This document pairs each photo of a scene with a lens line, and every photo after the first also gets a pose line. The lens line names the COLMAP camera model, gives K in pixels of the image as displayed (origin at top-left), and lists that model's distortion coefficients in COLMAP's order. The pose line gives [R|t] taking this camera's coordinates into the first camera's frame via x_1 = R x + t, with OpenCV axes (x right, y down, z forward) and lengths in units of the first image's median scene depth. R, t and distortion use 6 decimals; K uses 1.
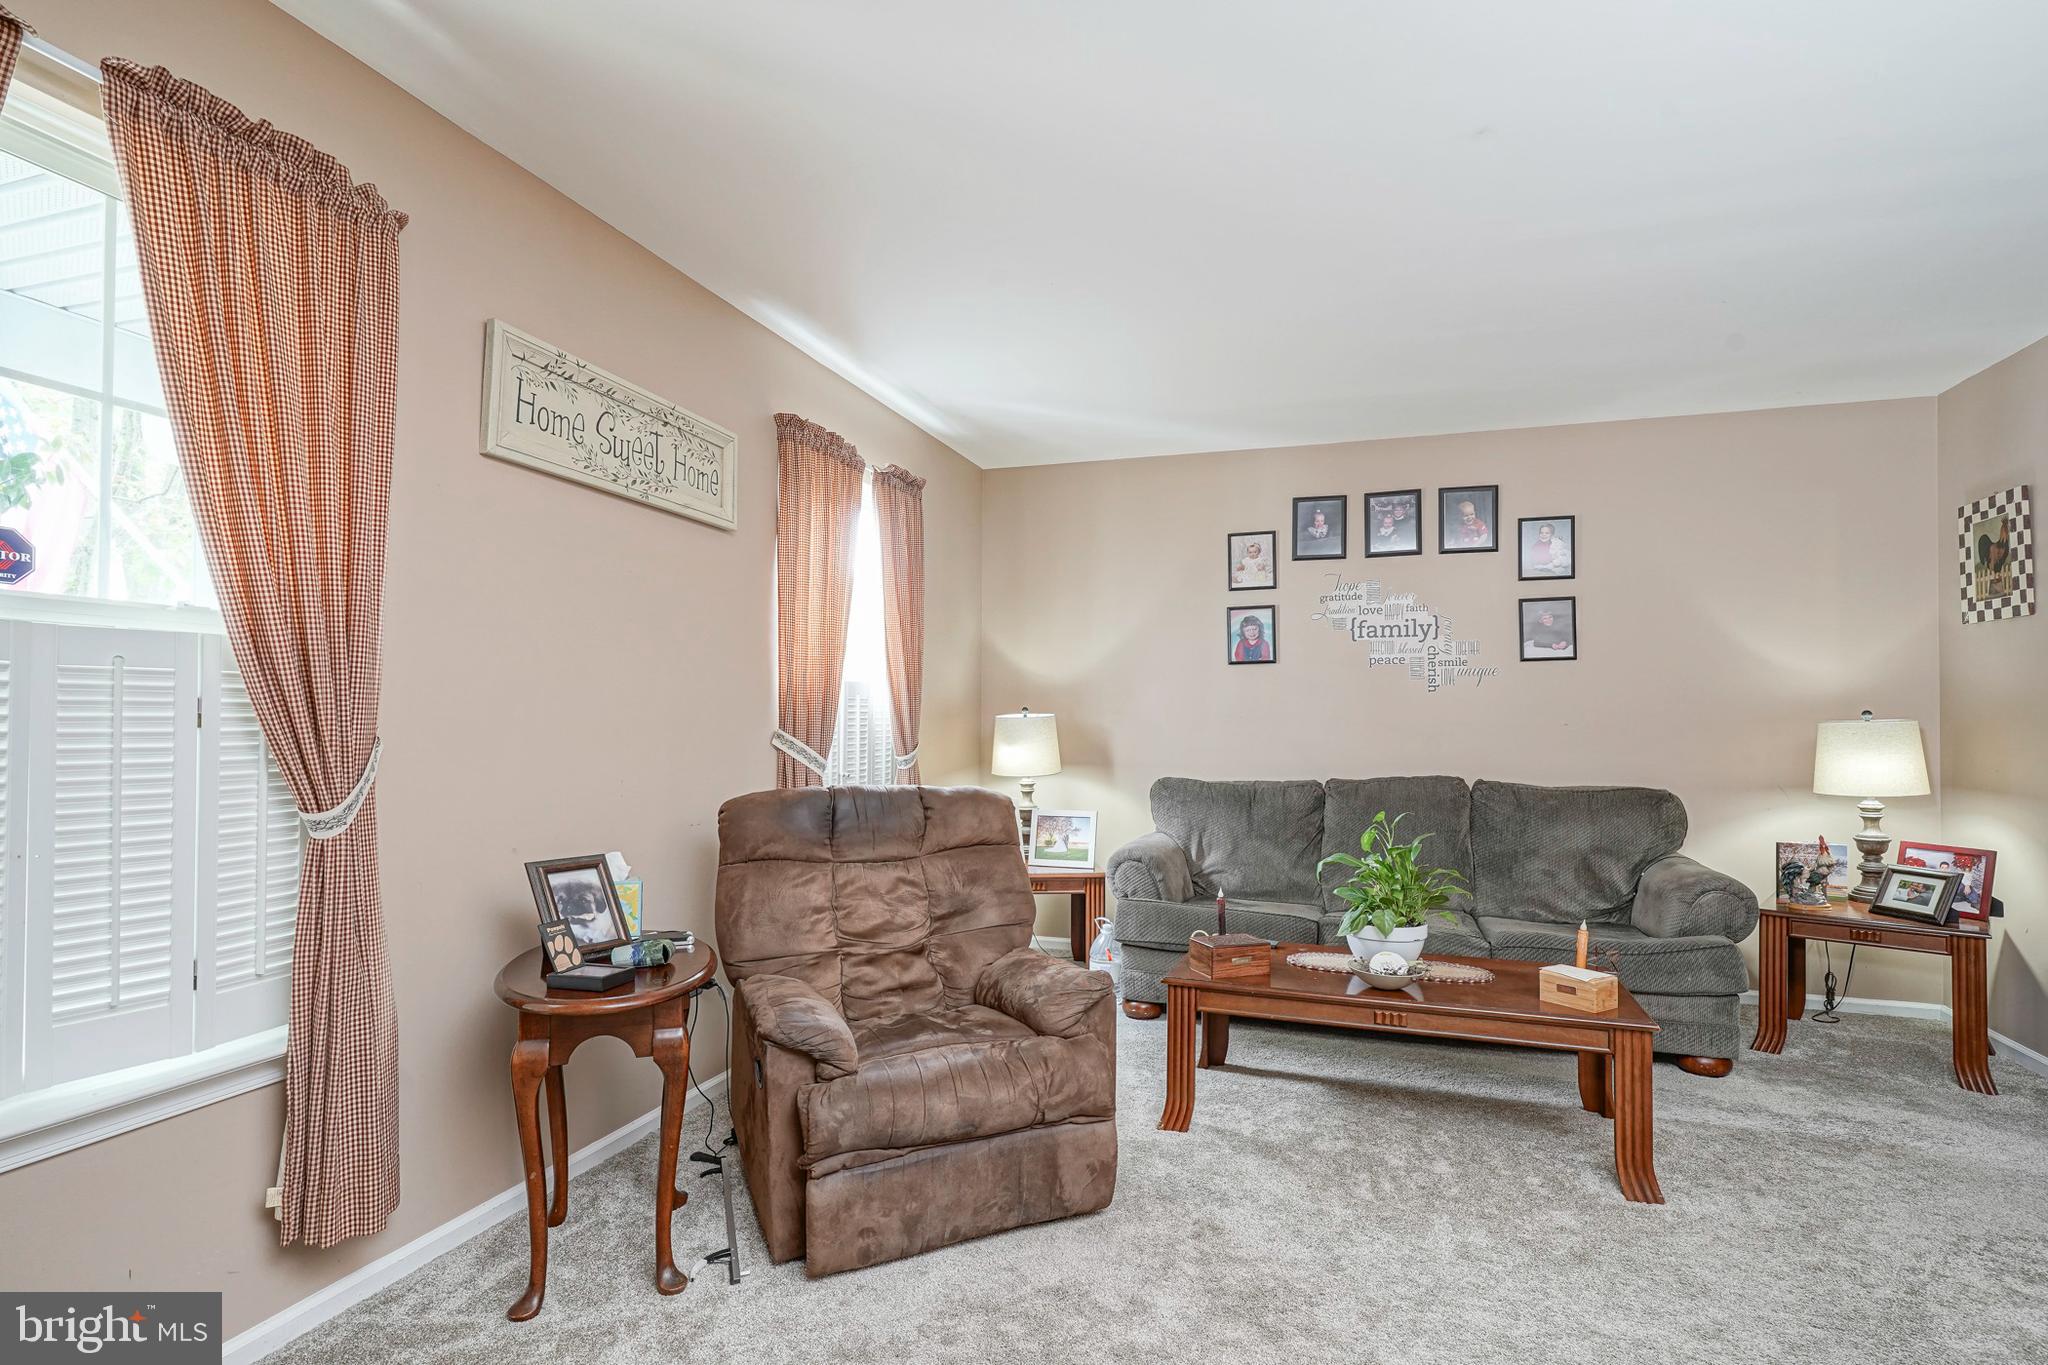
lens RADIAL K [[977.8, 0, 1016.6], [0, 977.8, 692.6], [0, 0, 1]] dist [-0.010588, 0.005976]
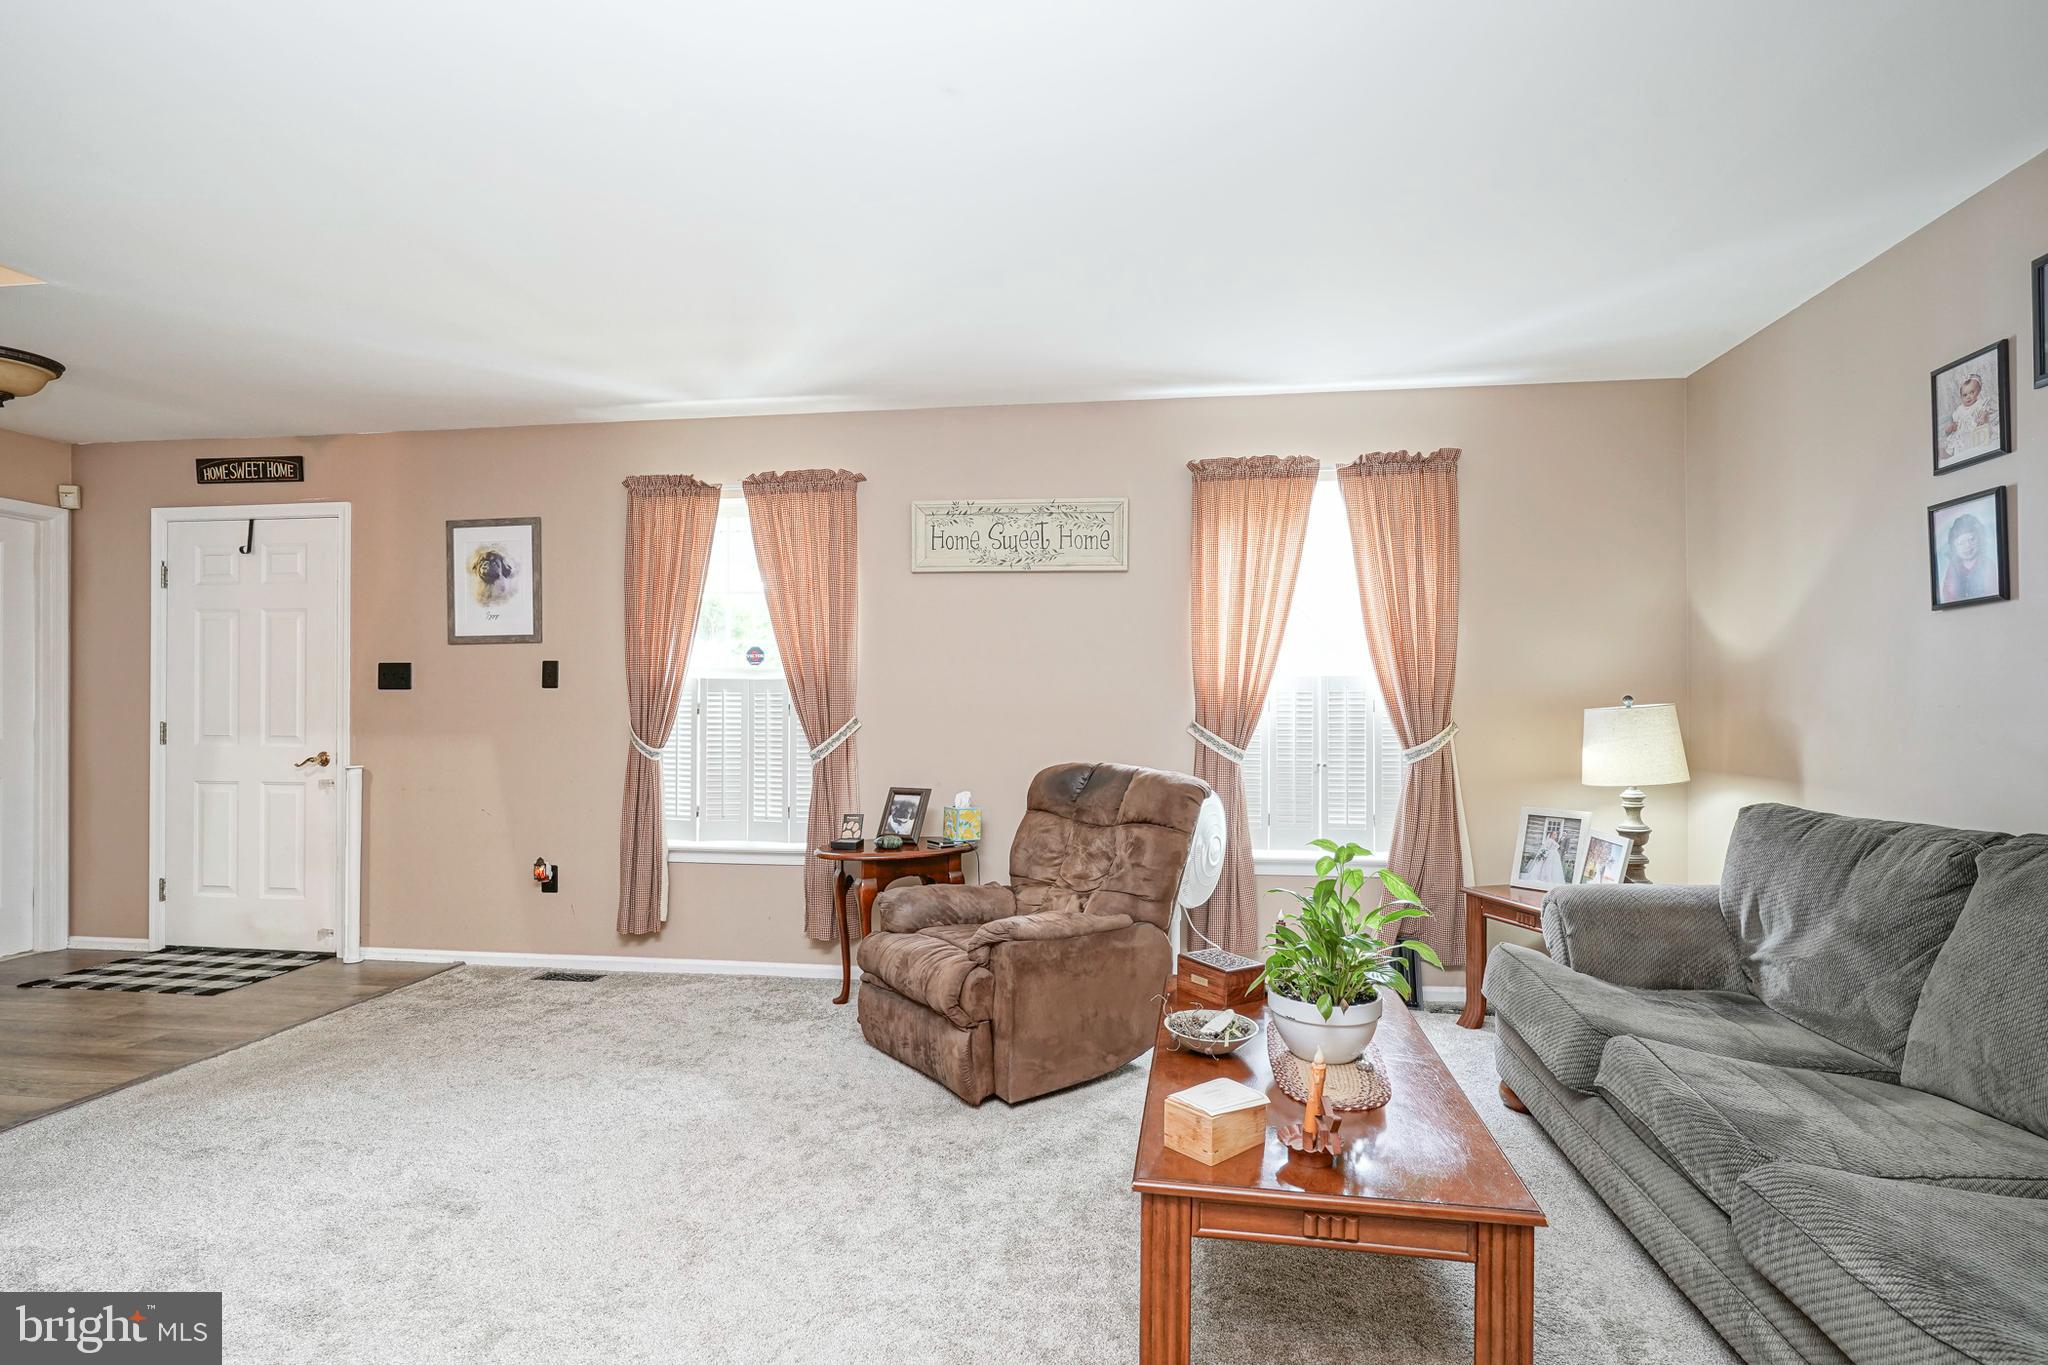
lens RADIAL K [[977.8, 0, 1016.6], [0, 977.8, 692.6], [0, 0, 1]] dist [-0.010588, 0.005976]
pose [[0.206719, -0.025349, -0.978072, 1.086168], [0.026883, 0.999434, -0.020221, 0.025579], [0.978031, -0.022114, 0.207284, 0.640589]]
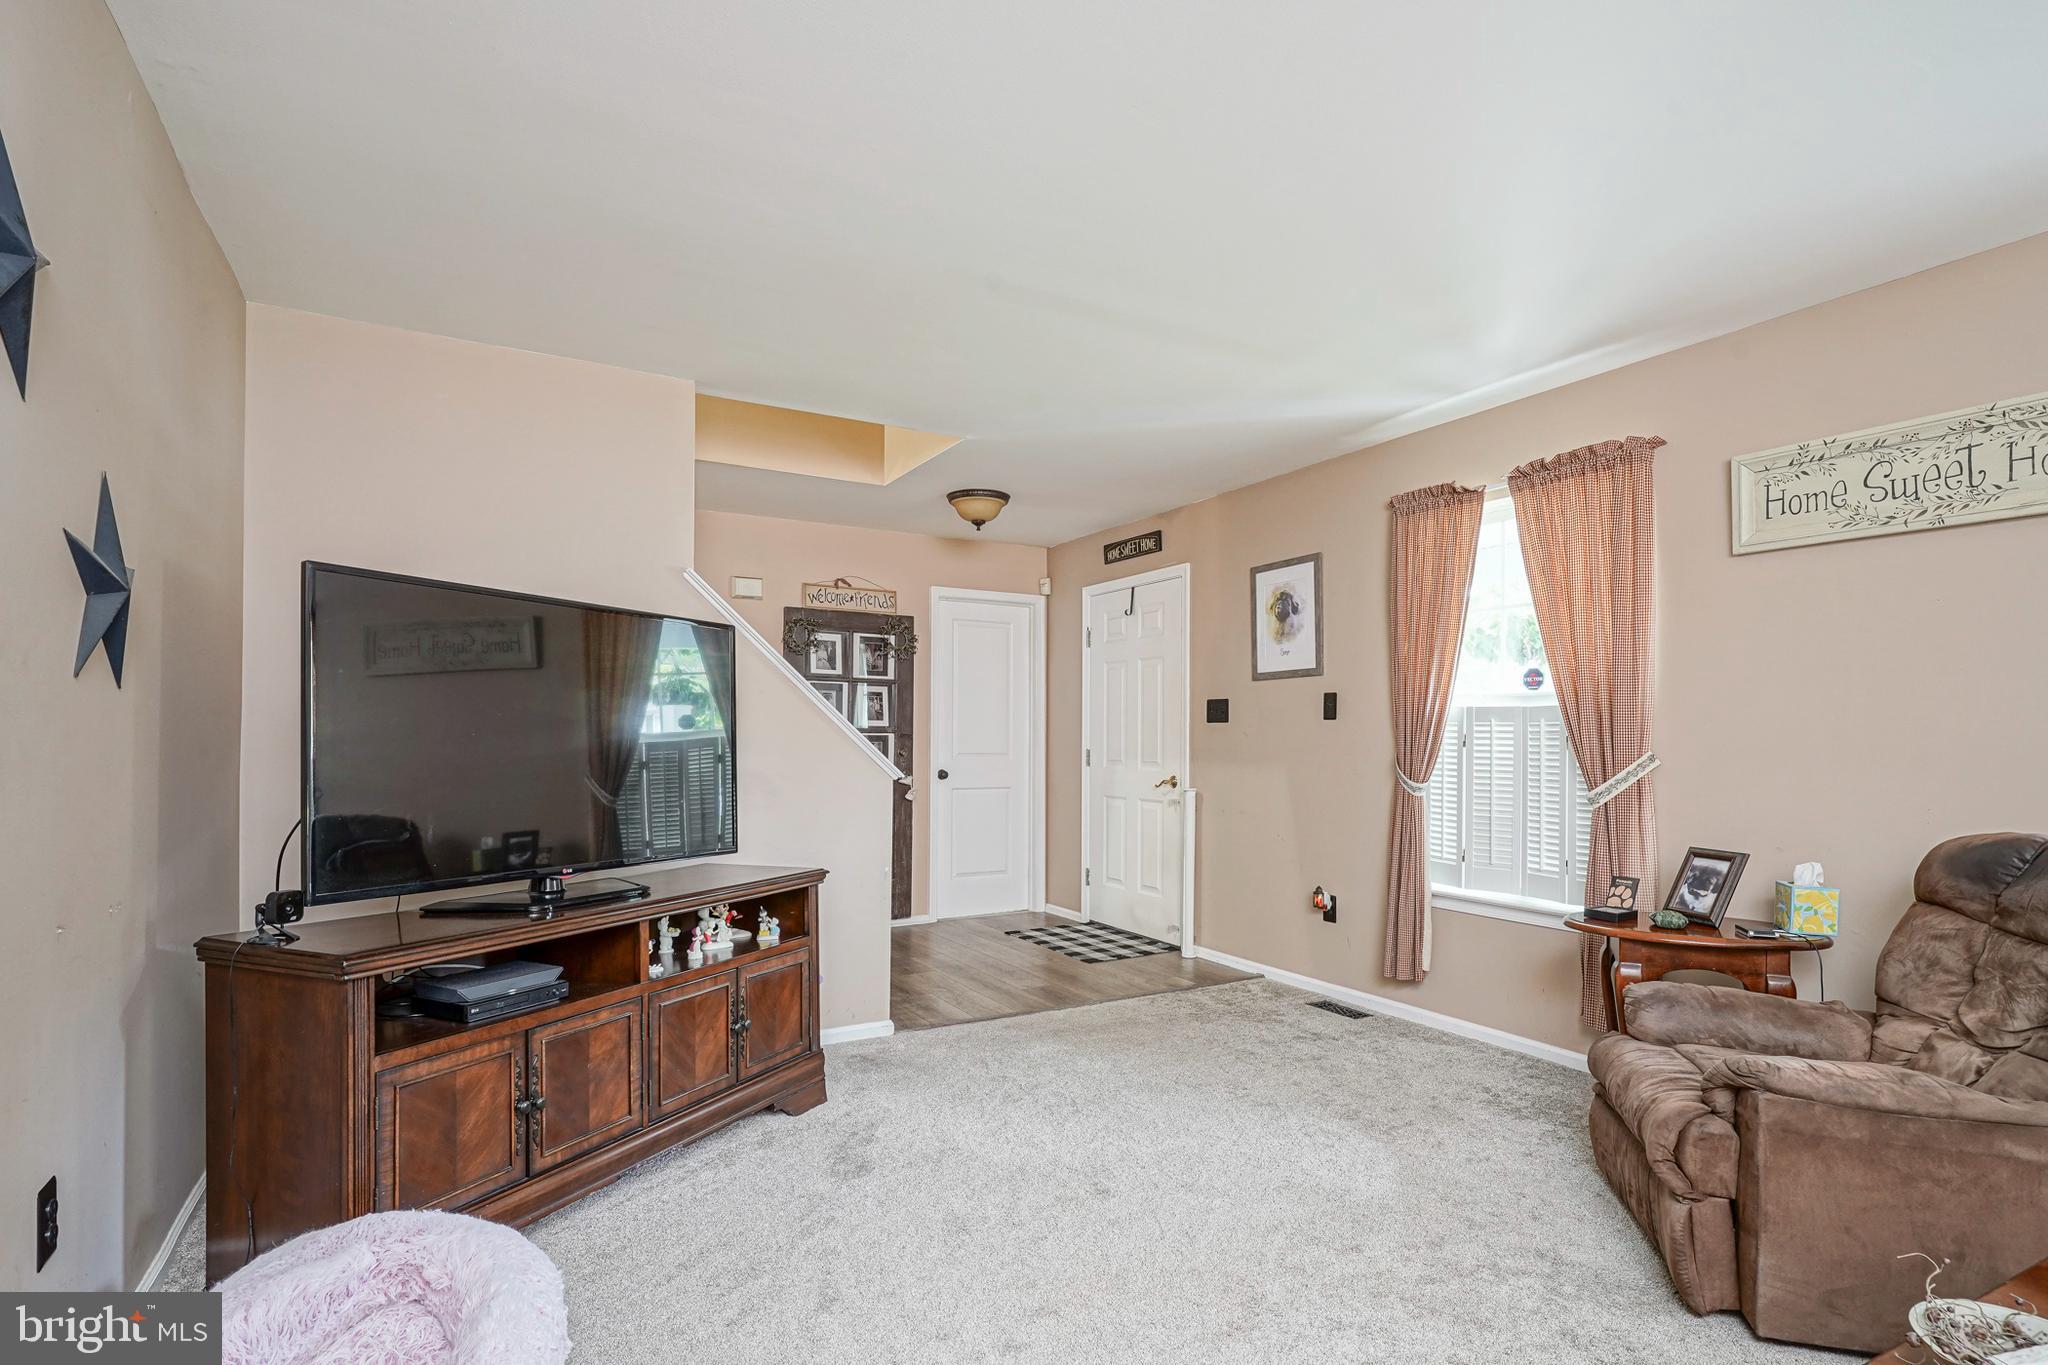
lens RADIAL K [[993.4, 0, 1038.0], [0, 993.4, 723.1], [0, 0, 1]] dist [0.000239, 0.000595]
pose [[-0.639821, -0.022635, -0.768191, 0.937051], [0.011107, 0.999189, -0.038692, 0.029299], [0.768444, -0.033289, -0.639051, 0.909289]]
